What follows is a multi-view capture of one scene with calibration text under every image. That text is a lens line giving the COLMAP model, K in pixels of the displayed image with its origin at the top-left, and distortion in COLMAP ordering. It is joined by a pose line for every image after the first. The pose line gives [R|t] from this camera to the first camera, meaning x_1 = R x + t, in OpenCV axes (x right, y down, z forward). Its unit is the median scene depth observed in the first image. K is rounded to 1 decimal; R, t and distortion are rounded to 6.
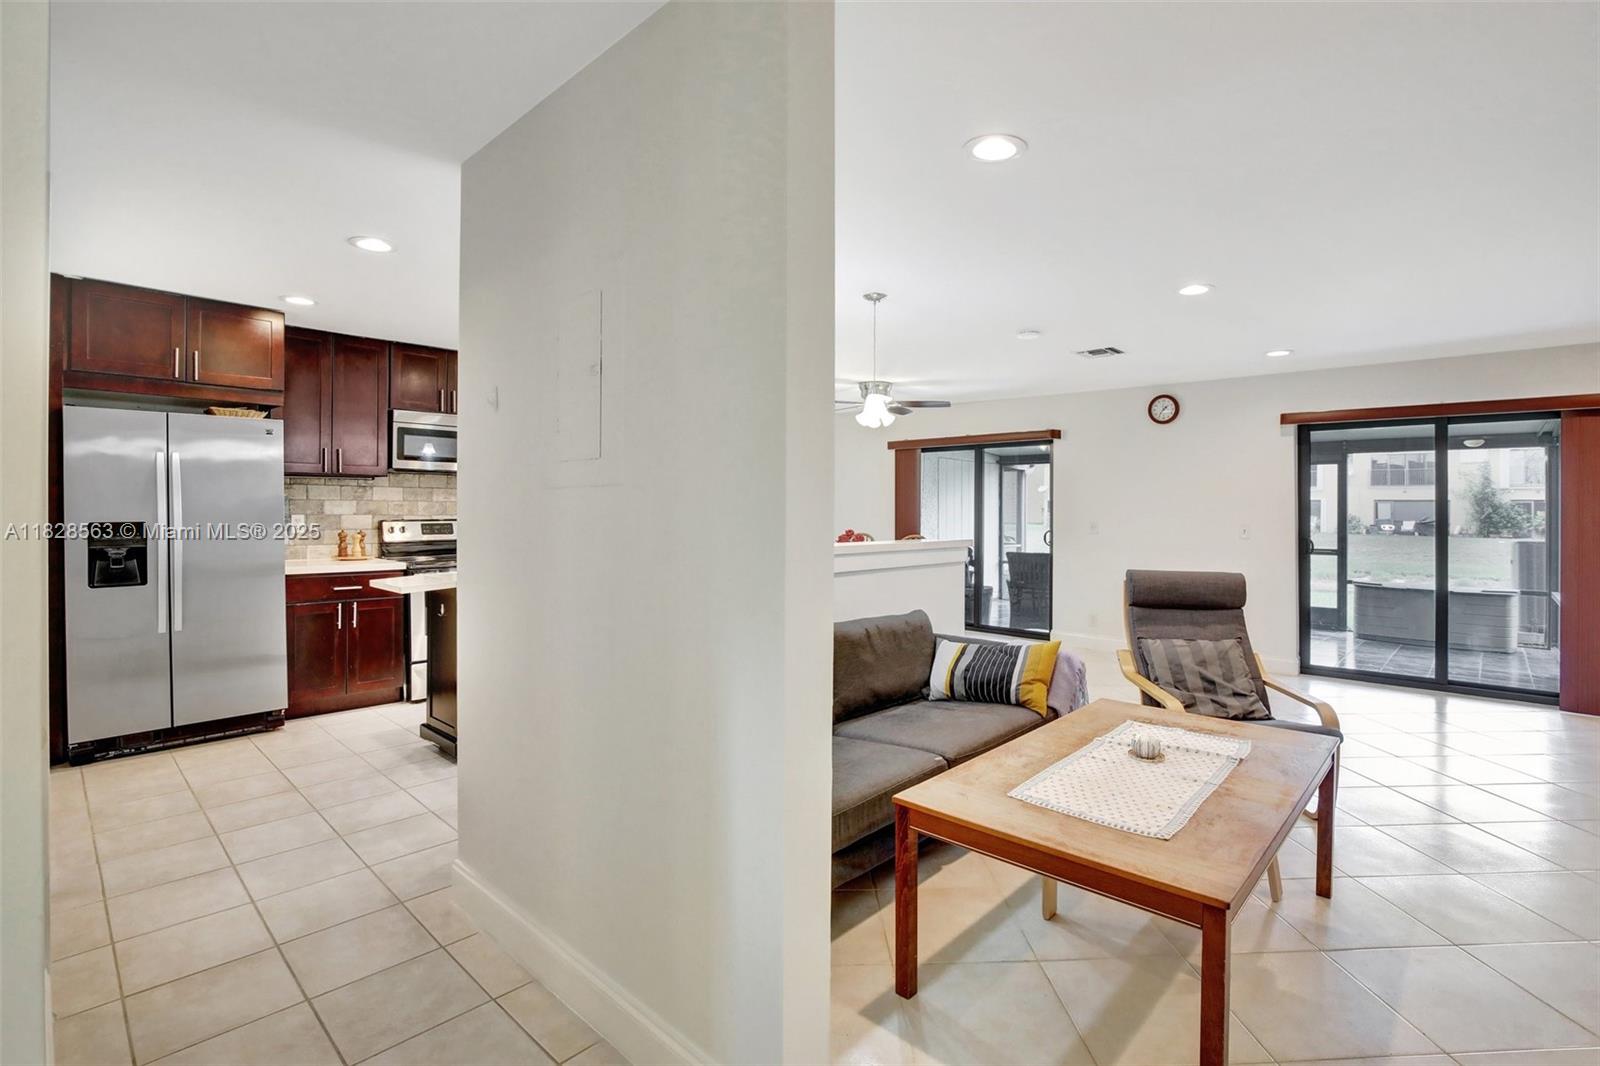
lens RADIAL K [[745.5, 0, 807.1], [0, 745.5, 509.1], [0, 0, 1]] dist [-0.024181, 0.000260]
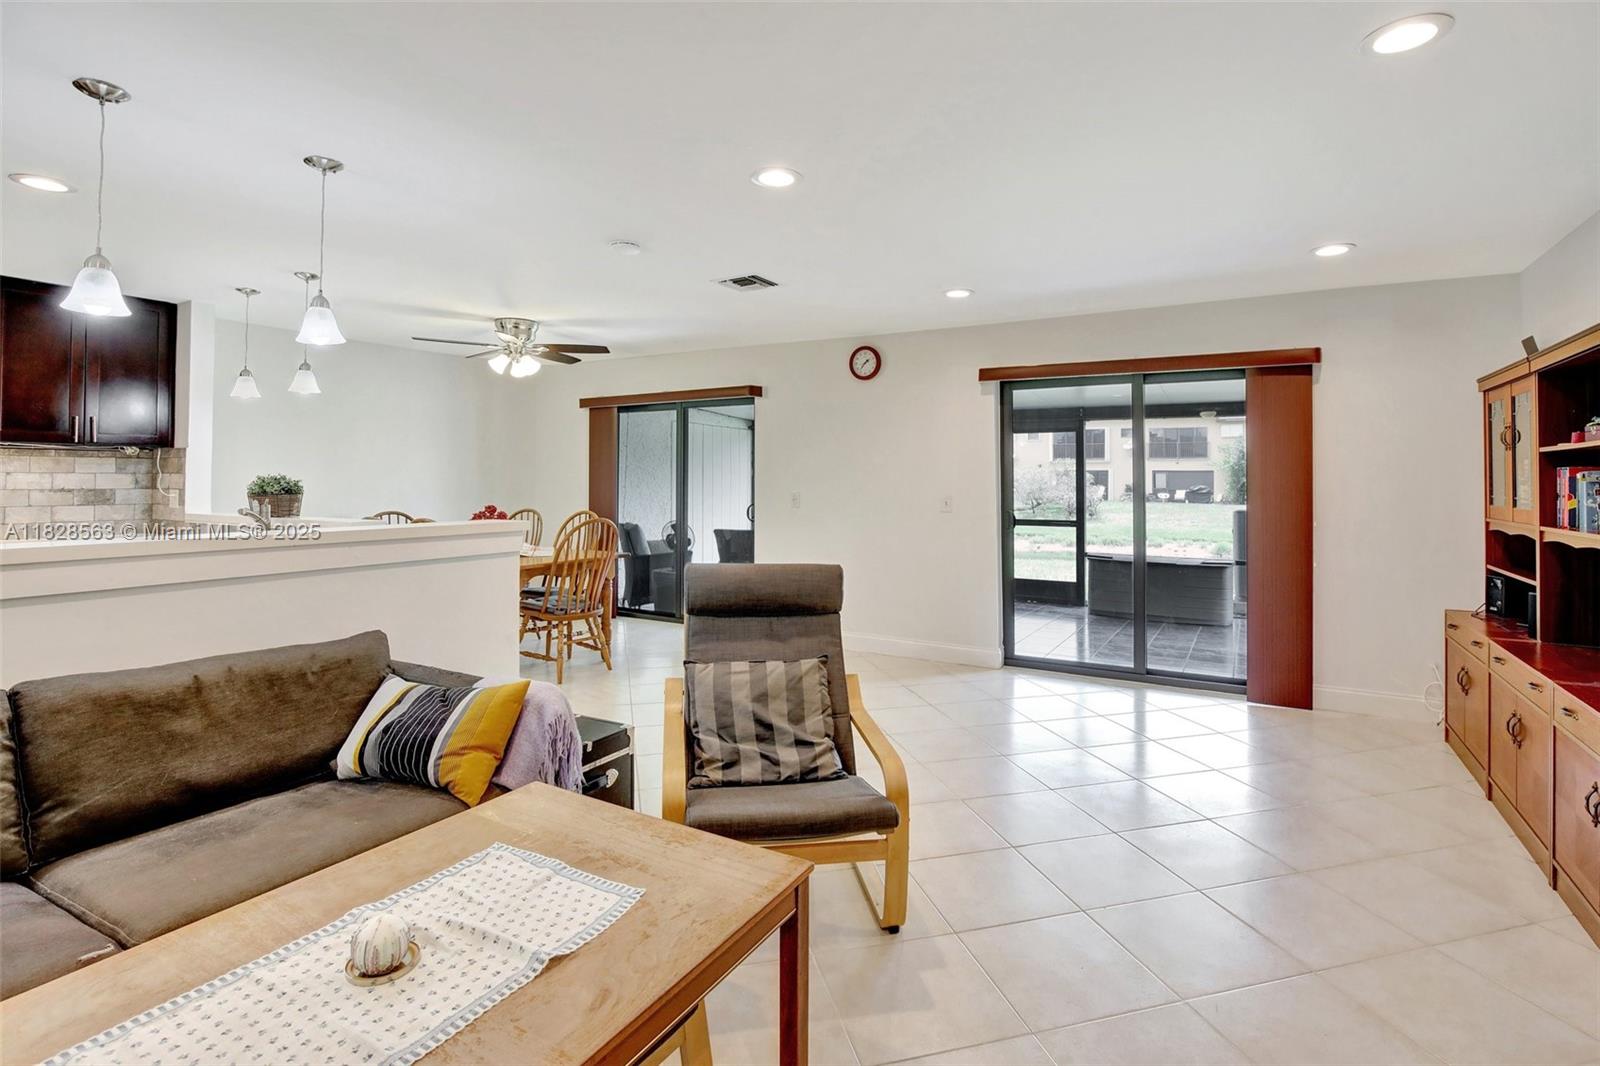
lens RADIAL K [[760.8, 0, 805.4], [0, 760.8, 471.3], [0, 0, 1]] dist [-0.018054, -0.000088]
pose [[0.976369, -0.001162, 0.216107, 0.350994], [0.003843, 0.999921, -0.011989, 0.002730], [-0.216076, 0.012537, 0.976296, 0.240432]]
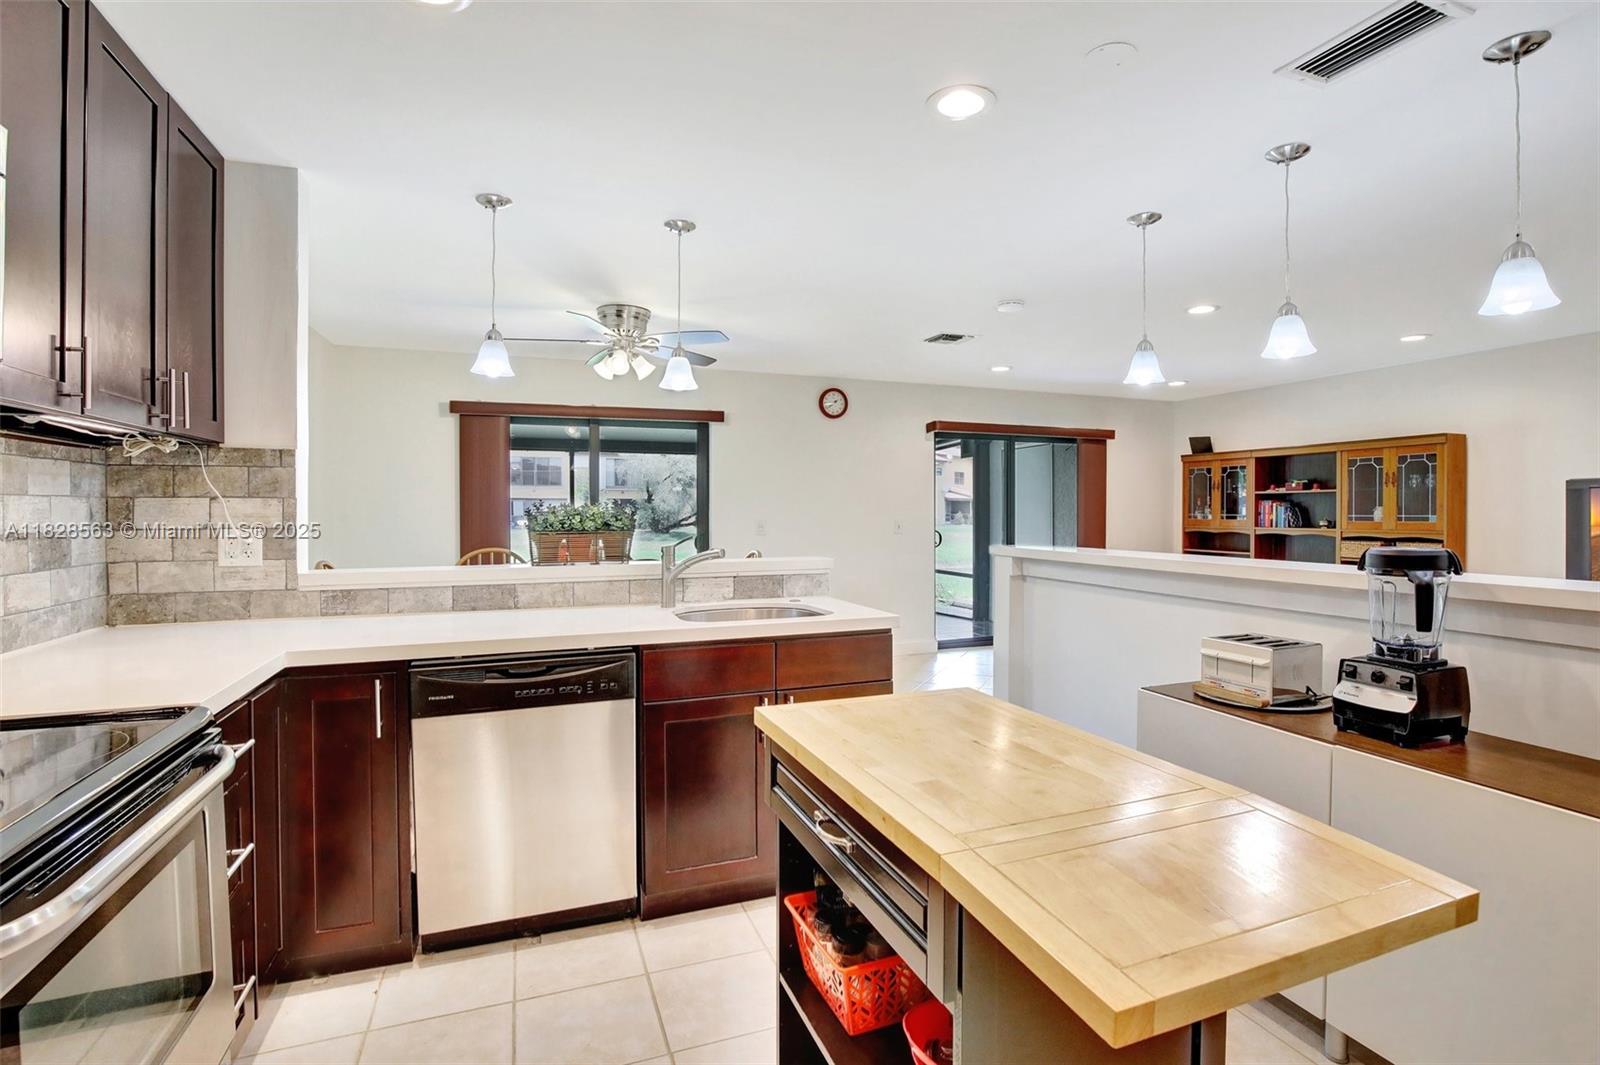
lens RADIAL K [[775.4, 0, 803.6], [0, 775.4, 516.5], [0, 0, 1]] dist [-0.020626, 0.000133]
pose [[0.452756, -0.015247, 0.891504, -0.691287], [0.006163, 0.999883, 0.013970, -0.002689], [-0.891613, -0.000830, 0.452797, 0.913688]]
